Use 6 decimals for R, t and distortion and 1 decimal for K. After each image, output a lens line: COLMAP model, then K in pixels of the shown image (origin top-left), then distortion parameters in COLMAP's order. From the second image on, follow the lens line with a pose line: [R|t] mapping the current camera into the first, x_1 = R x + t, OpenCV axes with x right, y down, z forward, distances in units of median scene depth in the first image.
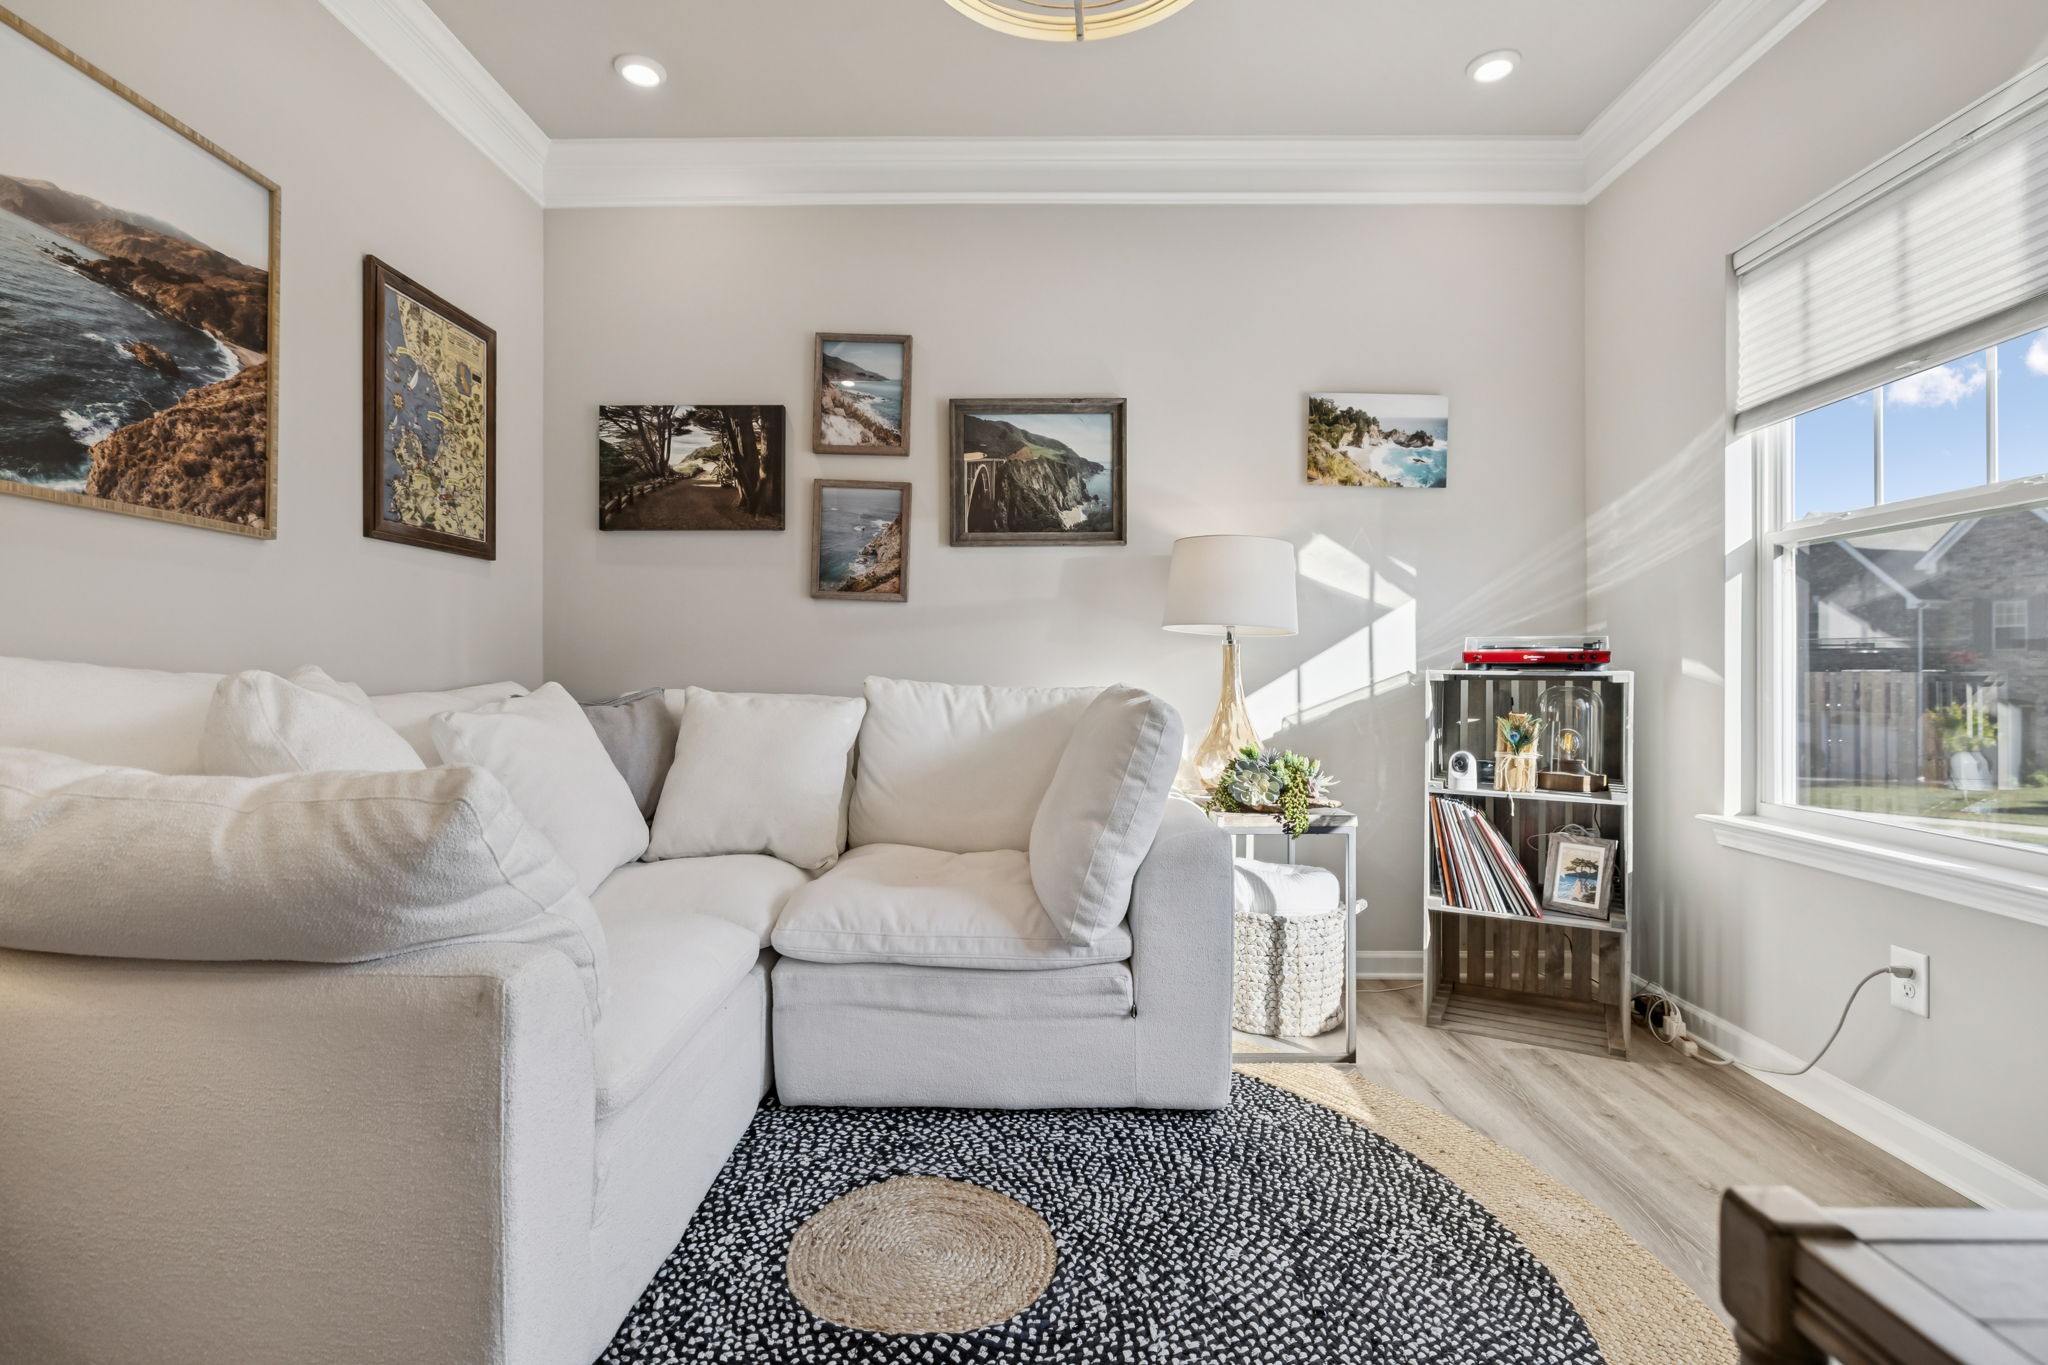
lens RADIAL K [[956.3, 0, 1017.2], [0, 956.3, 659.0], [0, 0, 1]] dist [-0.000333, -0.000275]
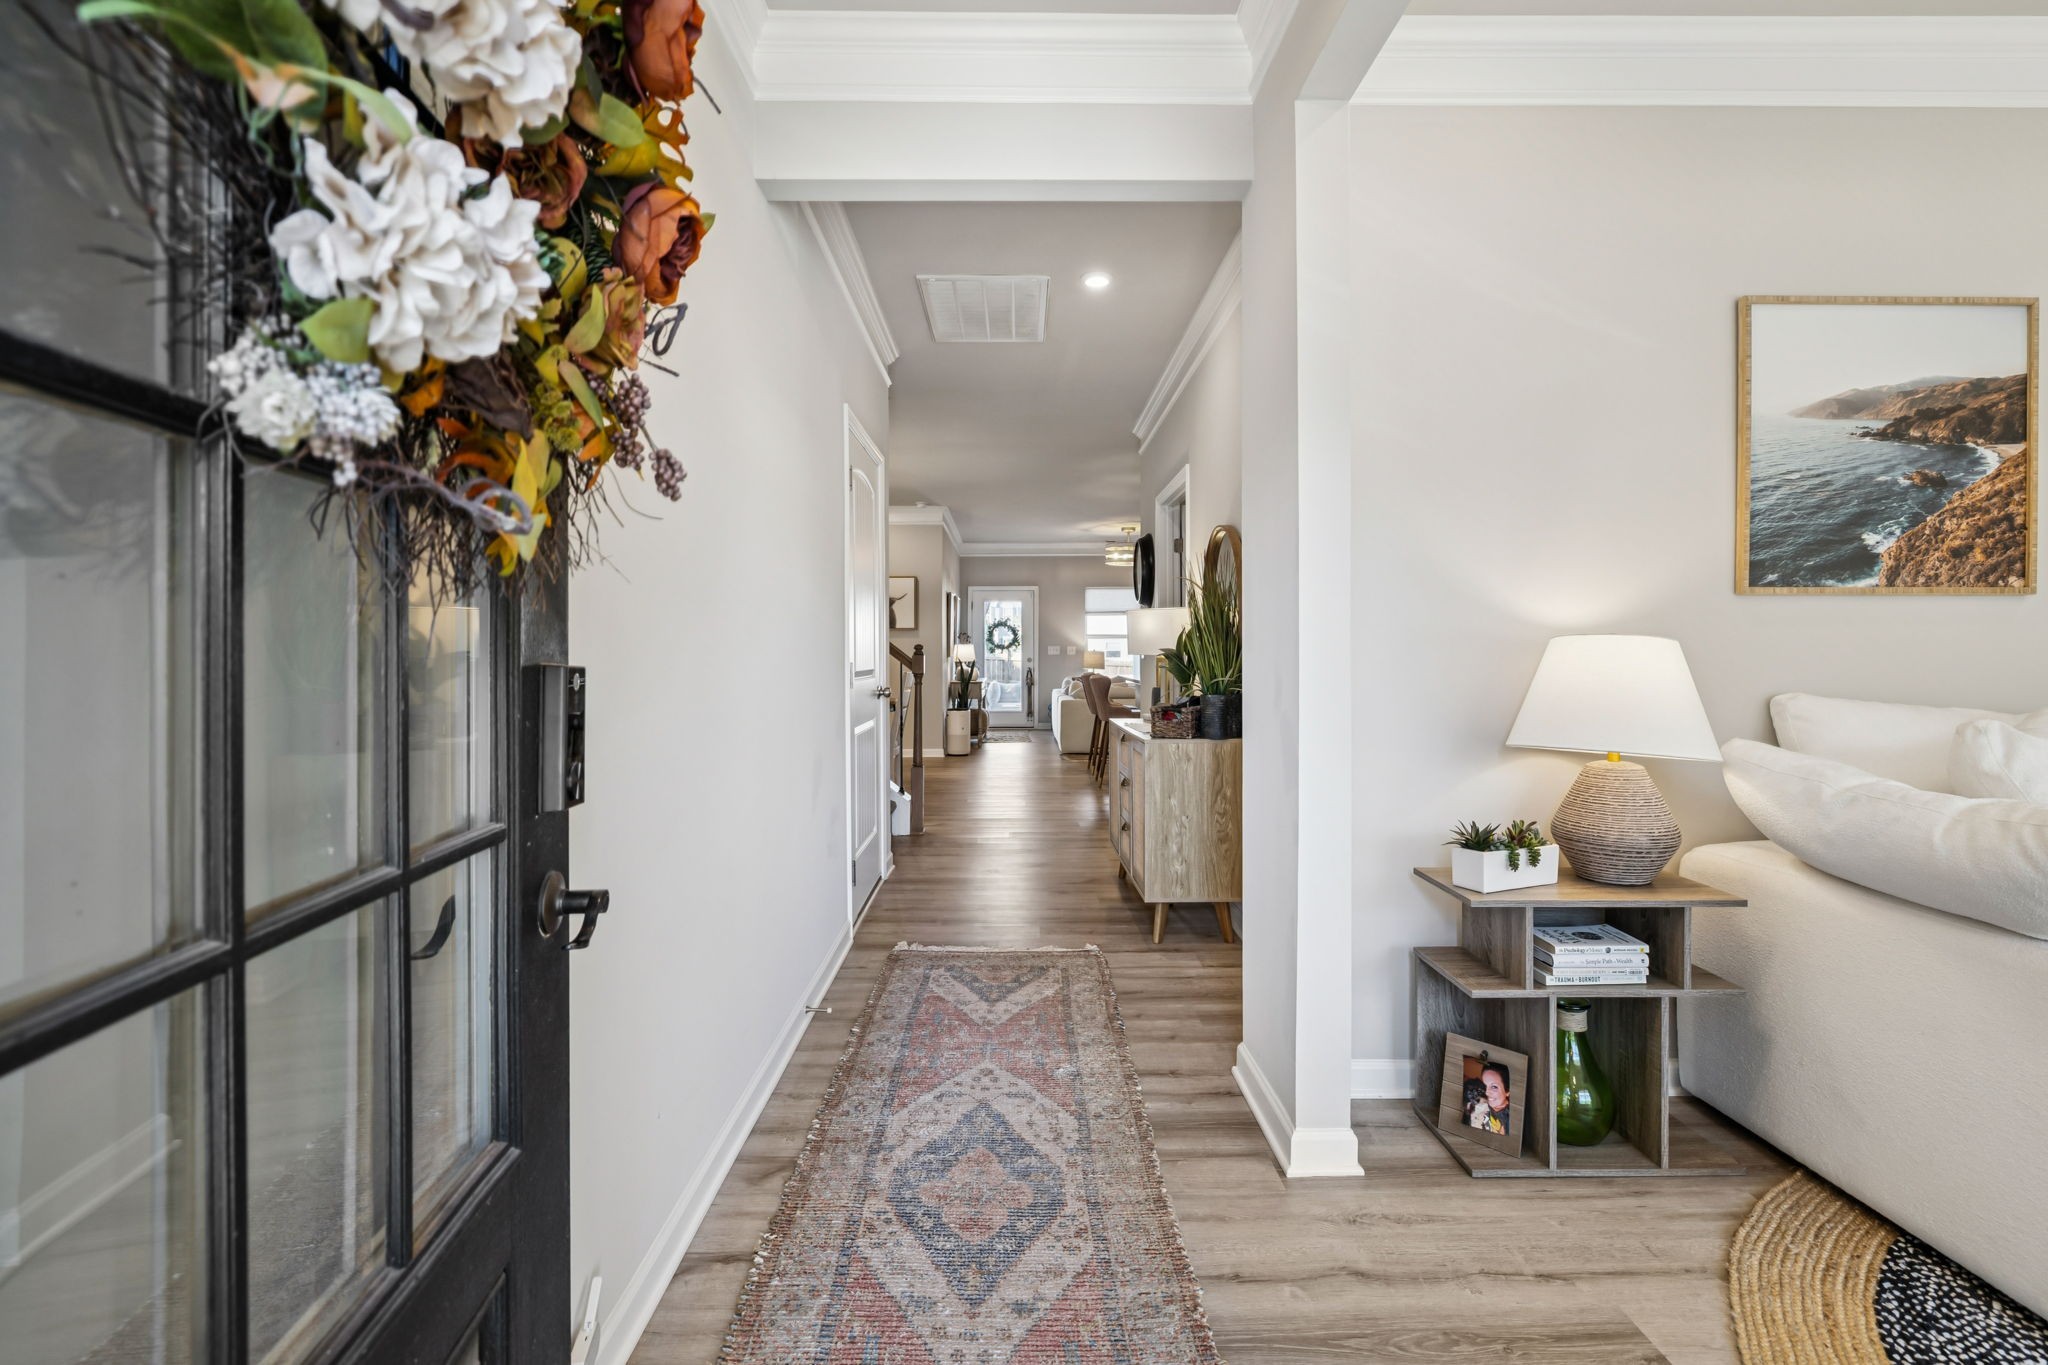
lens RADIAL K [[956.3, 0, 1017.2], [0, 956.3, 659.0], [0, 0, 1]] dist [-0.000333, -0.000275]
pose [[0.036800, 0.010856, -0.999264, 0.435180], [0.014784, 0.999826, 0.011407, -0.089837], [0.999213, -0.015193, 0.036633, -0.370888]]
